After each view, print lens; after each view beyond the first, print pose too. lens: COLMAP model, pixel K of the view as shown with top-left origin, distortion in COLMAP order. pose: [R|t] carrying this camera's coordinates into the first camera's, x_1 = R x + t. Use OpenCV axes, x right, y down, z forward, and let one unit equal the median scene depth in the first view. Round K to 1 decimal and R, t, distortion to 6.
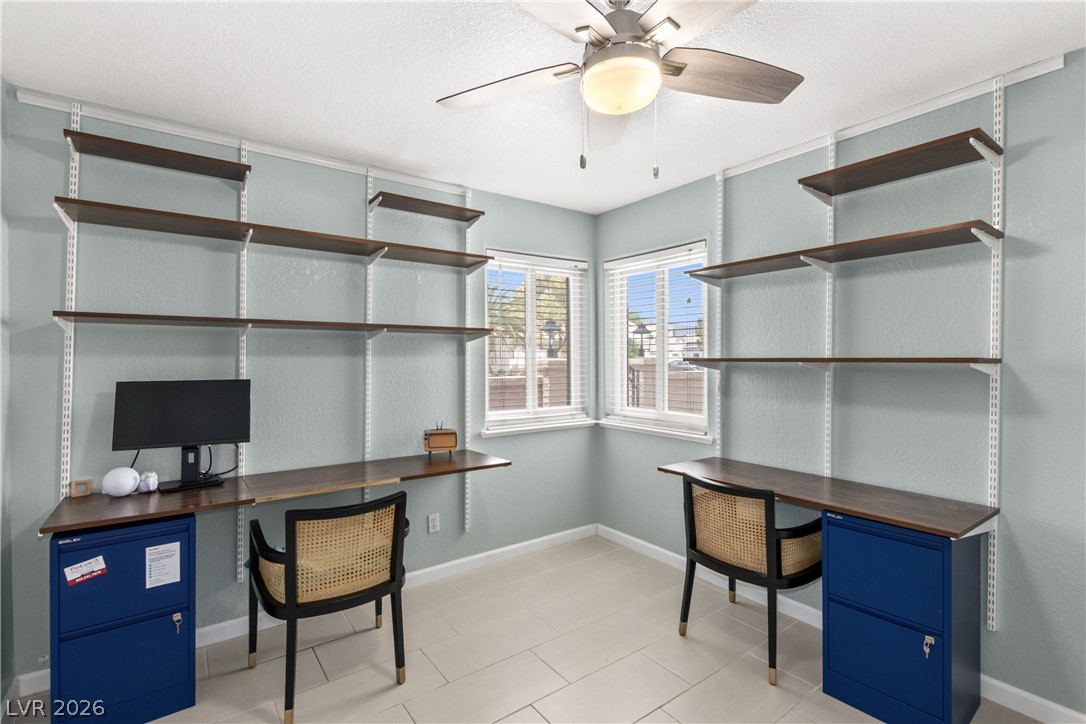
lens RADIAL K [[500.1, 0, 538.8], [0, 500.1, 361.9], [0, 0, 1]] dist [-0.000792, -0.000068]
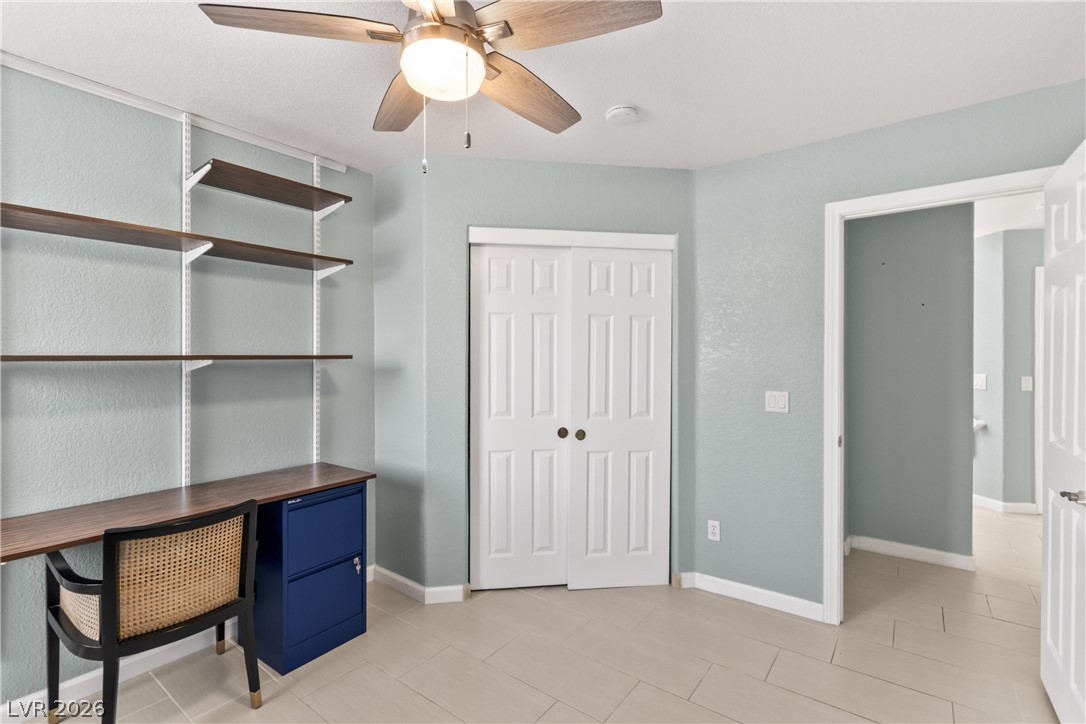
lens RADIAL K [[500.1, 0, 538.8], [0, 500.1, 361.9], [0, 0, 1]] dist [-0.000792, -0.000068]
pose [[-0.283488, -0.008502, 0.958938, -0.489283], [0.009024, 0.999893, 0.011532, -0.001381], [-0.958933, 0.011923, -0.283381, 0.651063]]
